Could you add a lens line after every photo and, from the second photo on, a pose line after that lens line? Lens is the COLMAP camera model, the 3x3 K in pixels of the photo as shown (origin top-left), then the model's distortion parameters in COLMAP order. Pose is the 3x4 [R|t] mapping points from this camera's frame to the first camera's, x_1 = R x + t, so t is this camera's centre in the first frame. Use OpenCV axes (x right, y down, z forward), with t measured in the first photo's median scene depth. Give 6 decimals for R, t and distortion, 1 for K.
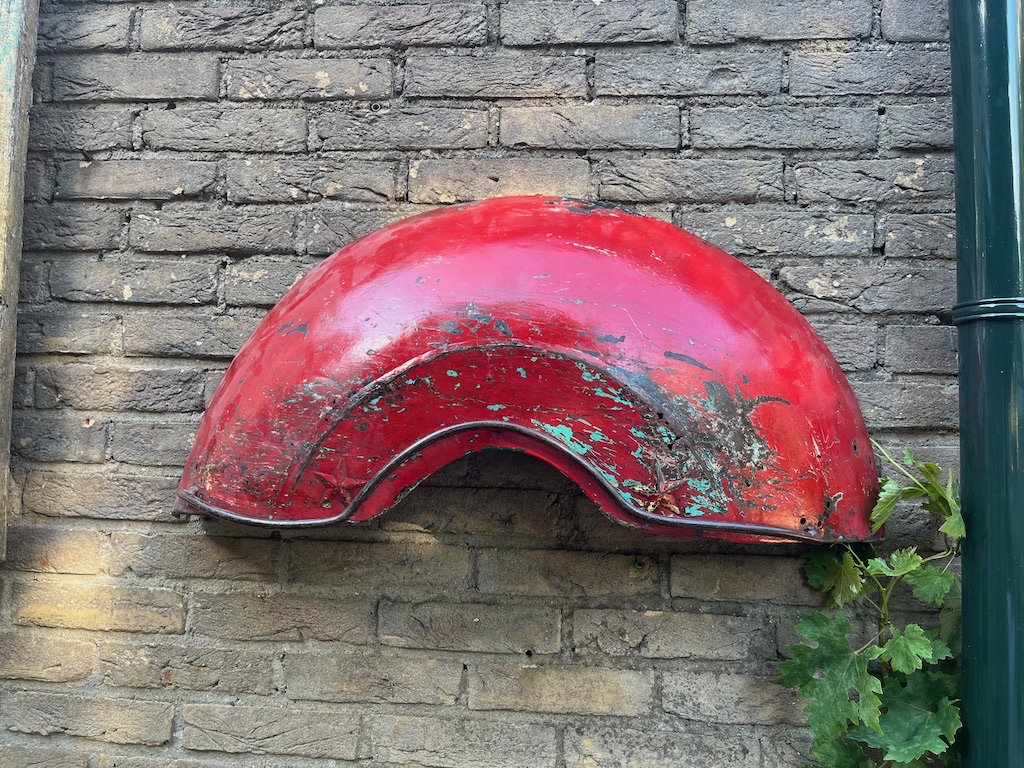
lens RADIAL K [[792.7, 0, 501.4], [0, 792.7, 379.1], [0, 0, 1]] dist [0.027728, -0.023606]
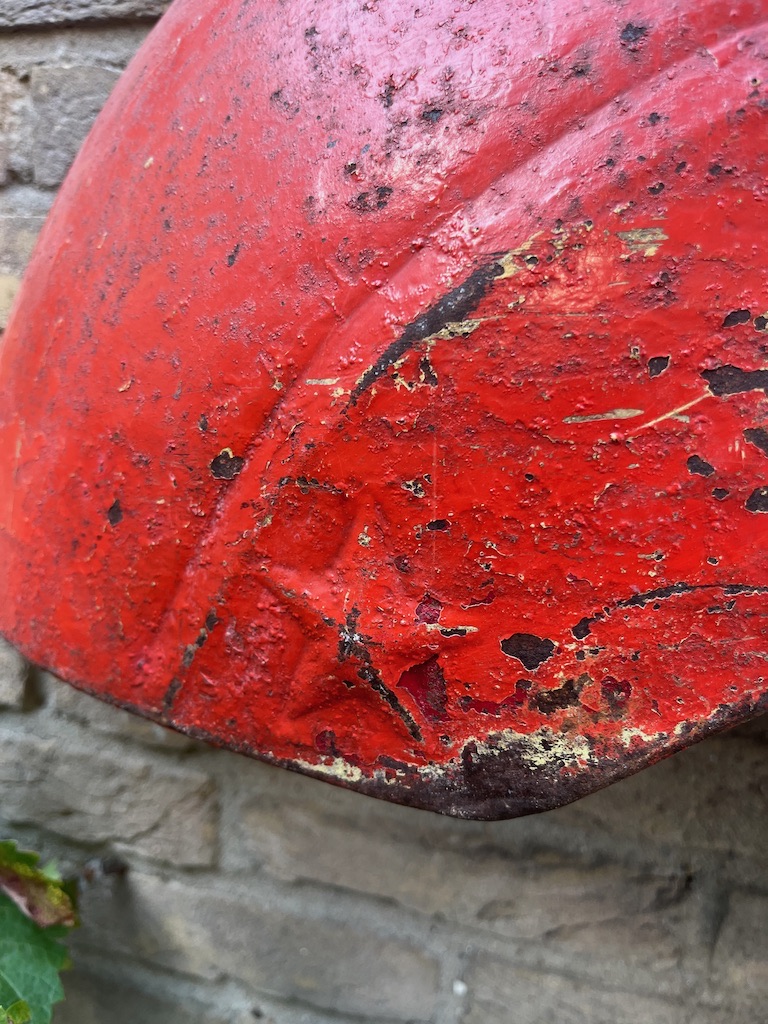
lens RADIAL K [[787.2, 0, 378.9], [0, 787.2, 509.0], [0, 0, 1]] dist [0.045914, -0.077304]
pose [[0.984481, 0.055773, -0.166390, -0.269952], [-0.008258, 0.961825, 0.273539, 0.298733], [0.175294, -0.267920, 0.947360, 0.656241]]
